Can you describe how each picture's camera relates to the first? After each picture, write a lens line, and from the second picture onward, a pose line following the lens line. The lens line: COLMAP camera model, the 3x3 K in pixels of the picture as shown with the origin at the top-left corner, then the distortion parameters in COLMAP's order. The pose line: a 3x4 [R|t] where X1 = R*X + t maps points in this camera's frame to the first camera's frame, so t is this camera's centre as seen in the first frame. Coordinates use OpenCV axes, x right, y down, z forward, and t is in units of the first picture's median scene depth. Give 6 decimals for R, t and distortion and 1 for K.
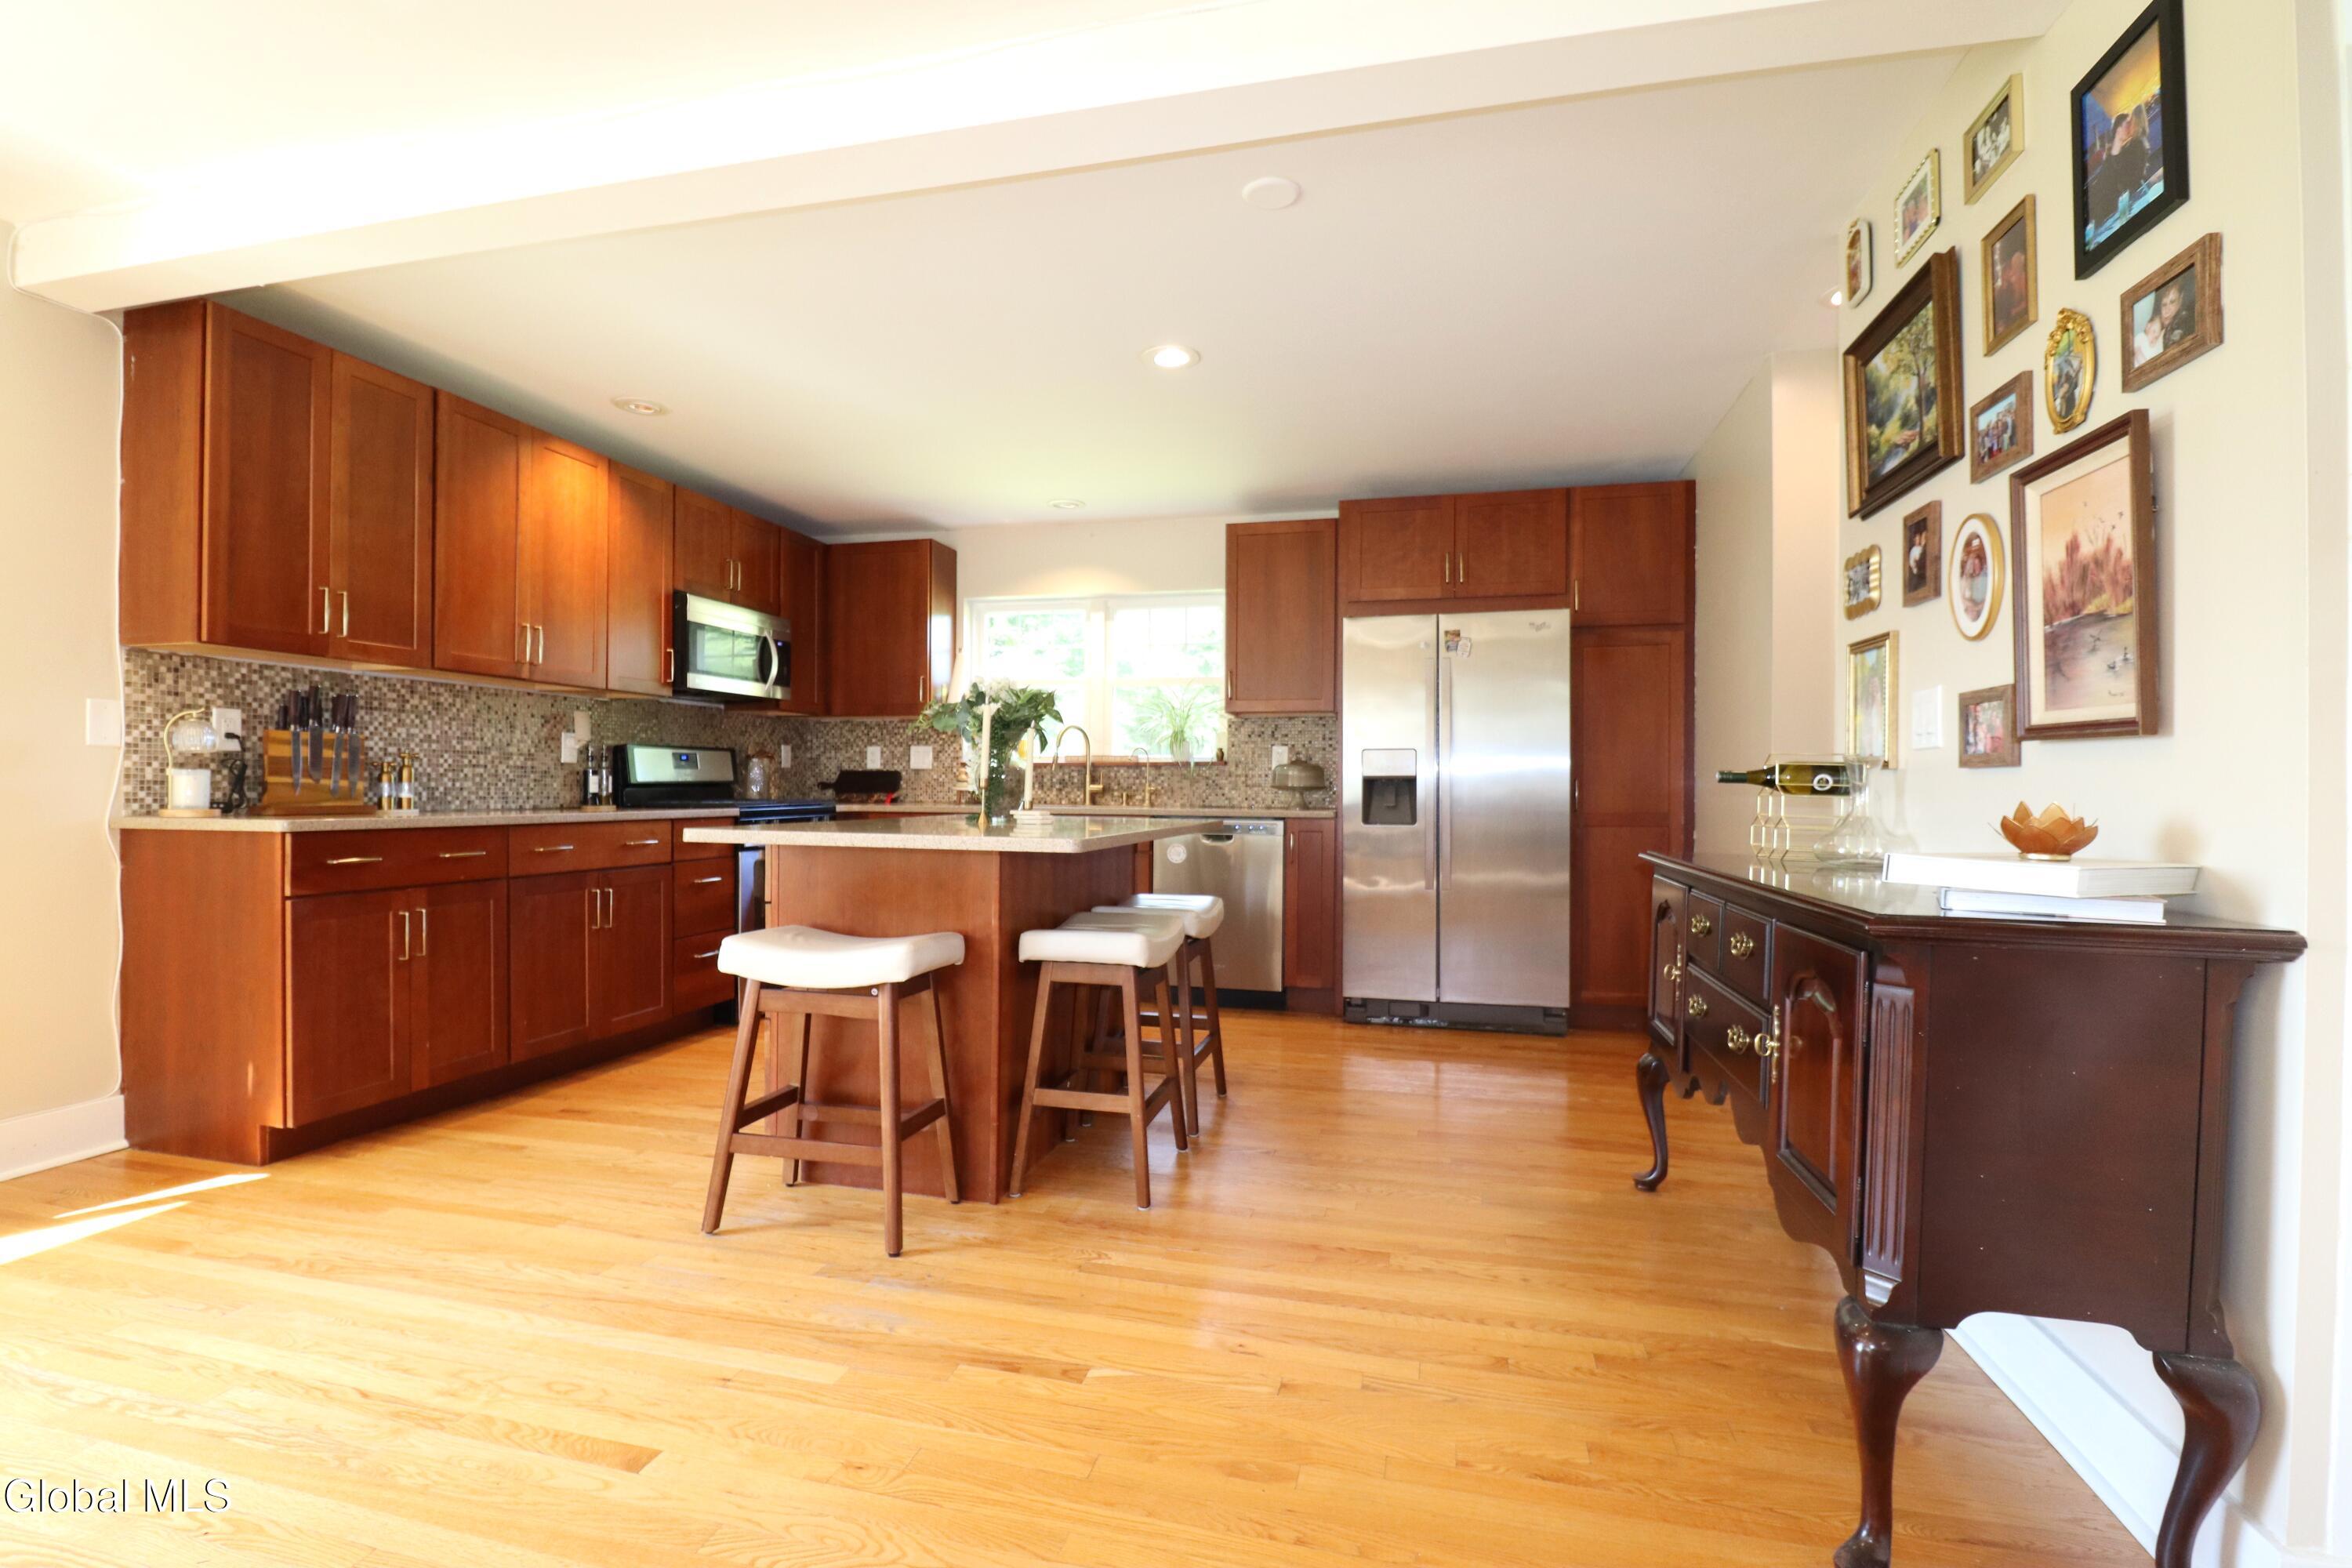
lens RADIAL K [[1093.4, 0, 1161.6], [0, 1093.4, 796.3], [0, 0, 1]] dist [-0.000502, -0.012536]
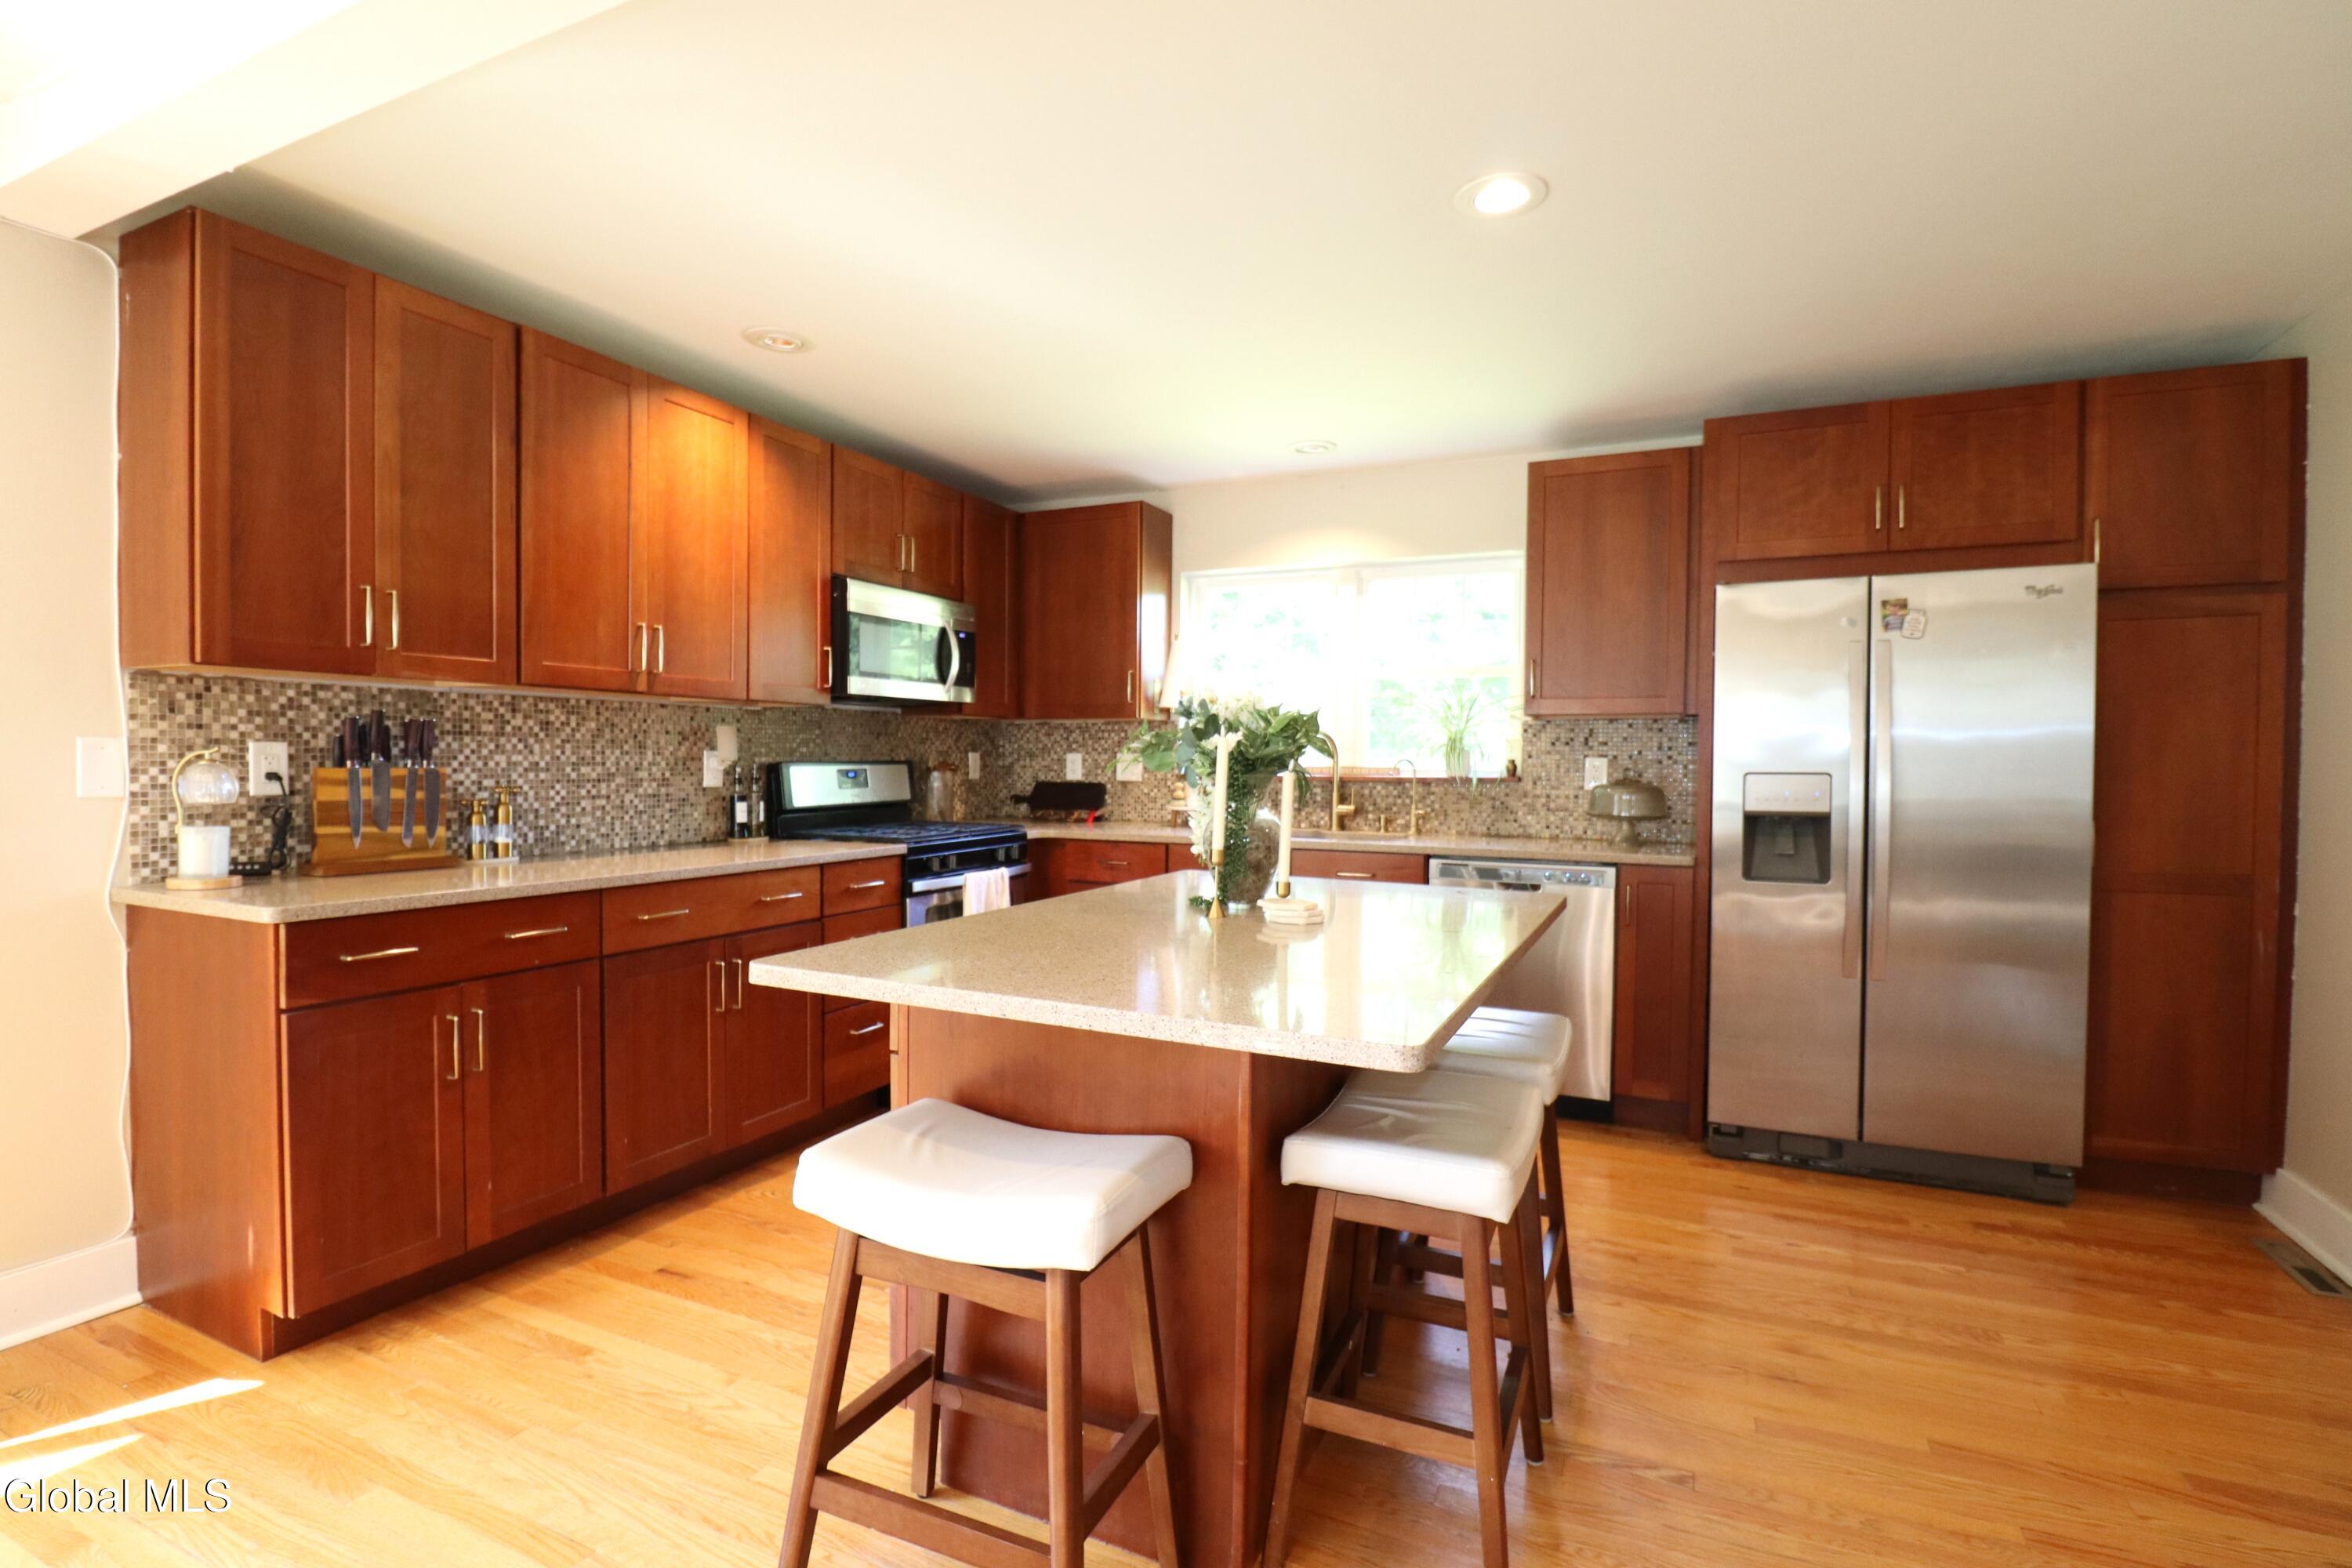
lens RADIAL K [[1108.2, 0, 1154.8], [0, 1108.2, 786.0], [0, 0, 1]] dist [0.003935, -0.013252]
pose [[0.980828, 0.006711, -0.194762, -0.056091], [-0.003823, 0.999877, 0.015201, -0.051385], [0.194840, -0.014165, 0.980733, 0.270723]]
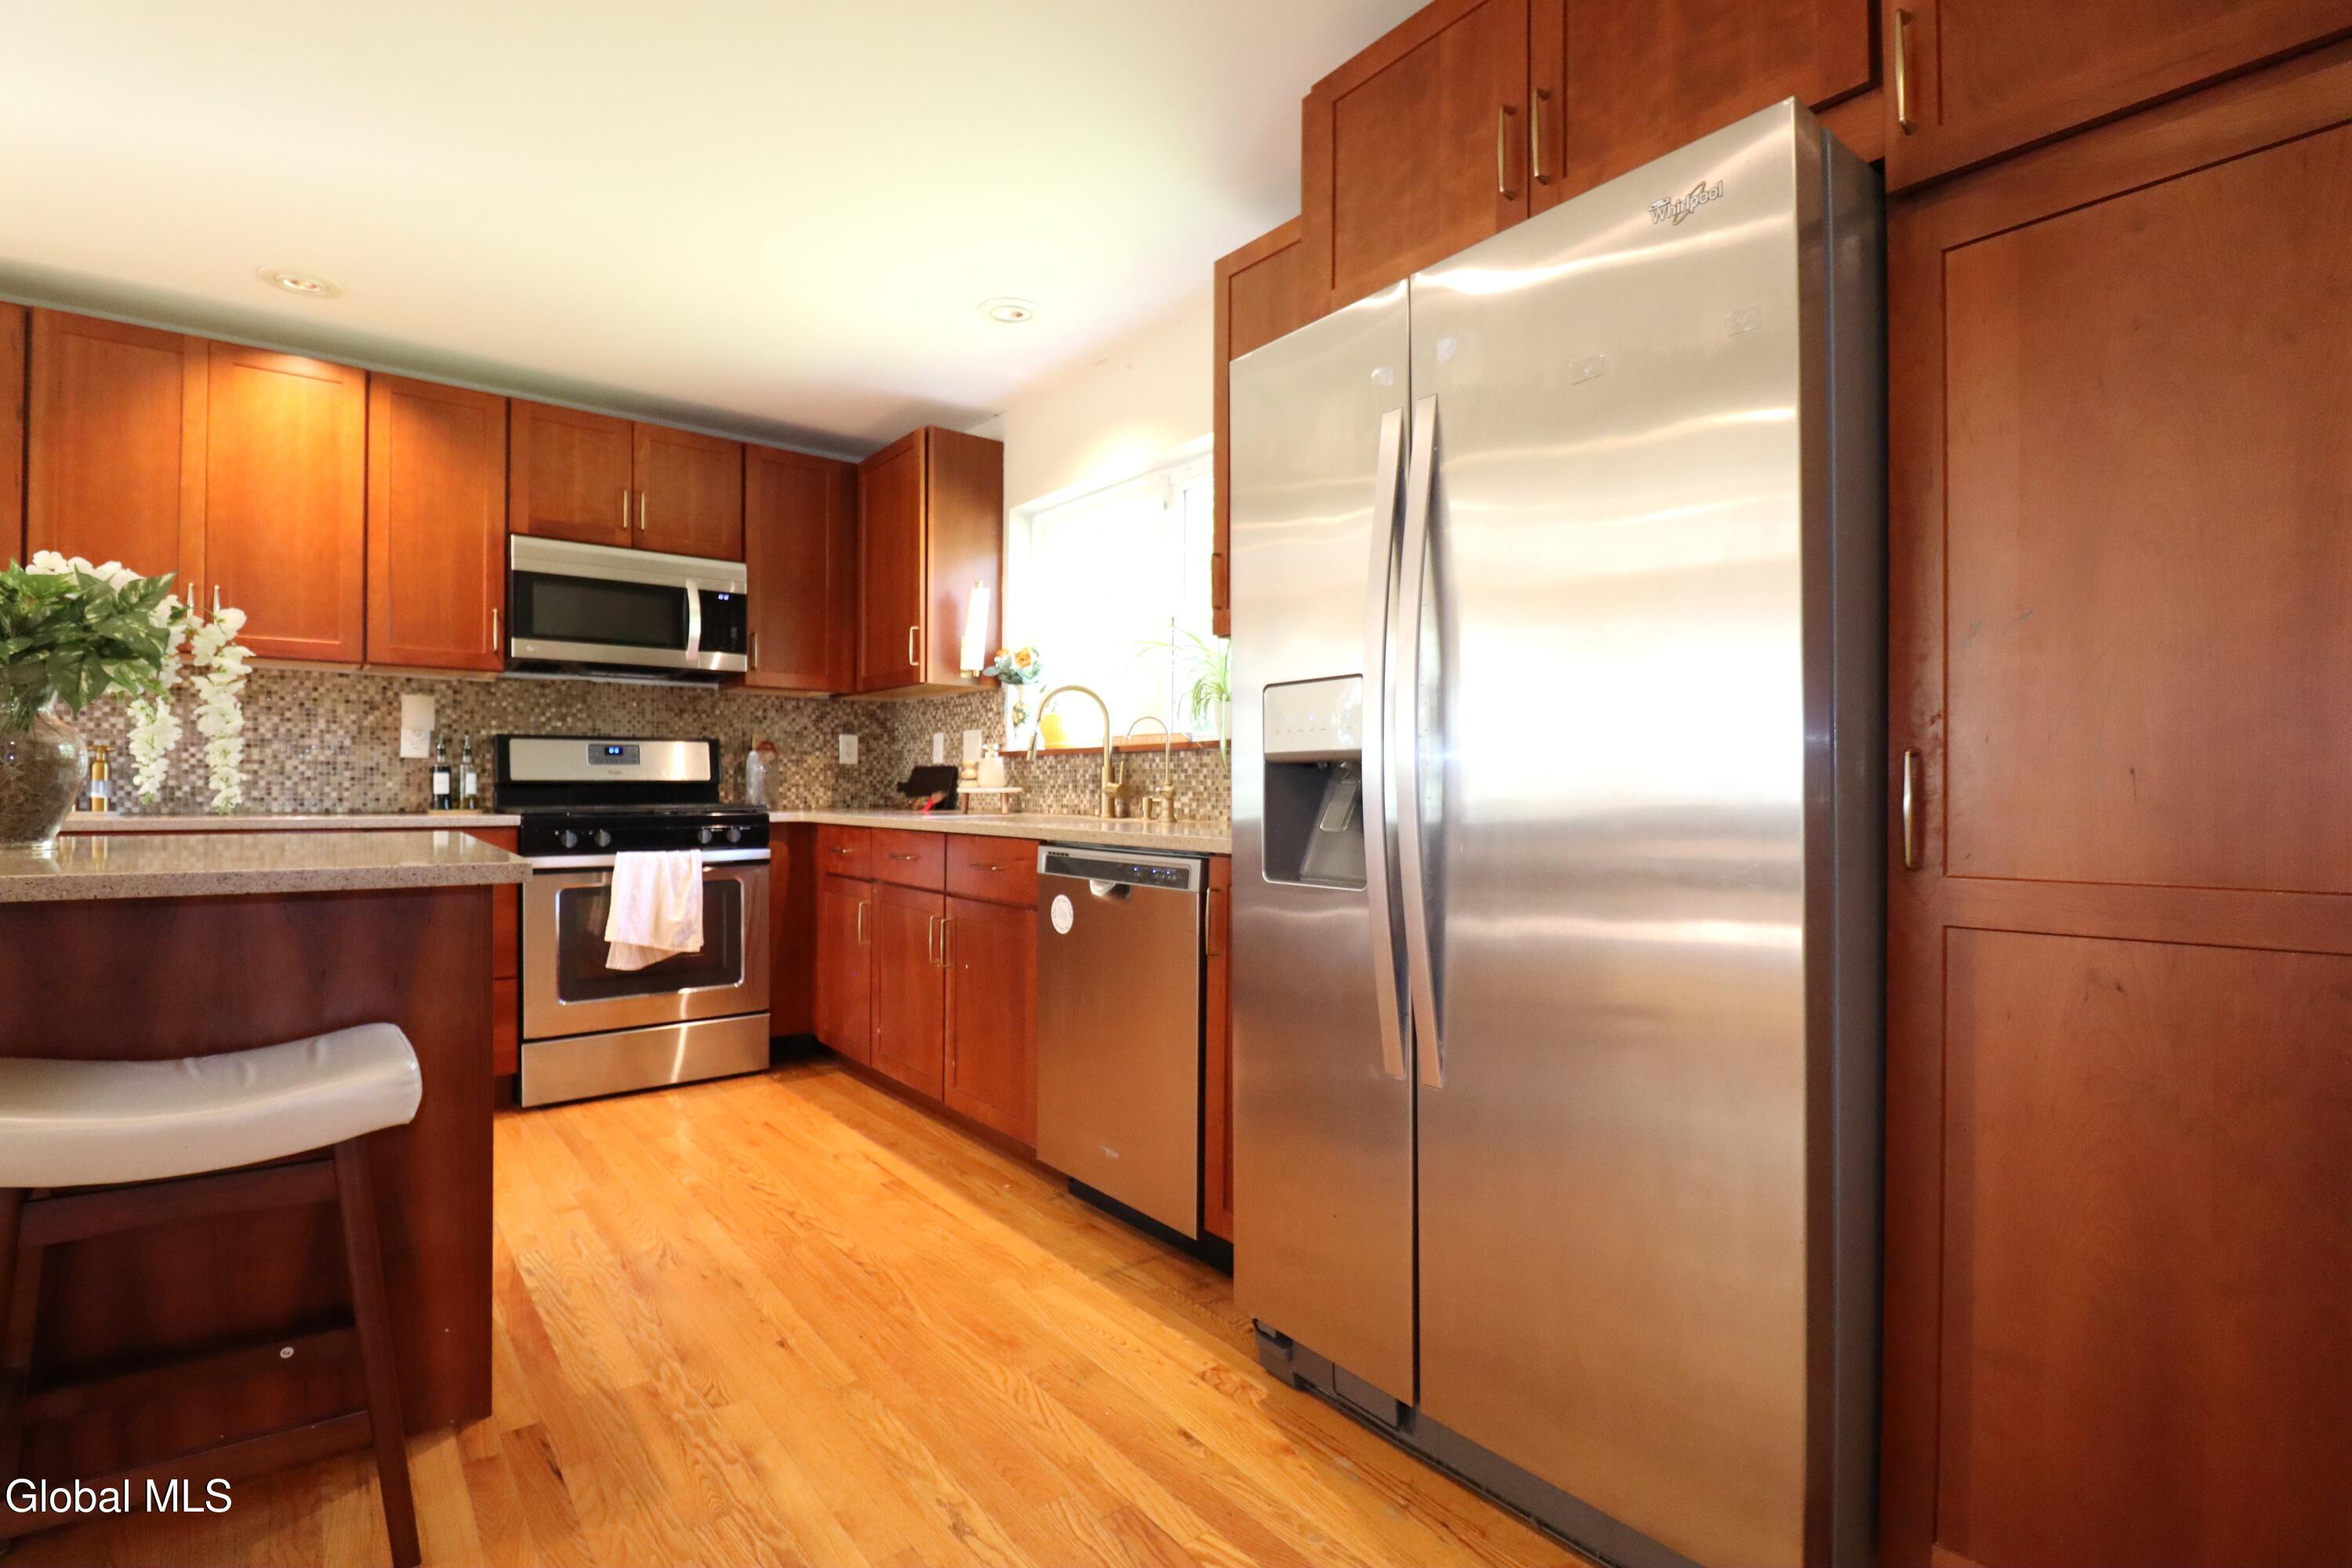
lens RADIAL K [[1093.4, 0, 1161.6], [0, 1093.4, 796.3], [0, 0, 1]] dist [-0.000502, -0.012536]
pose [[0.789706, 0.002088, -0.613482, 0.461791], [-0.006571, 0.999966, -0.005056, -0.001043], [0.613451, 0.008024, 0.789692, 0.784701]]
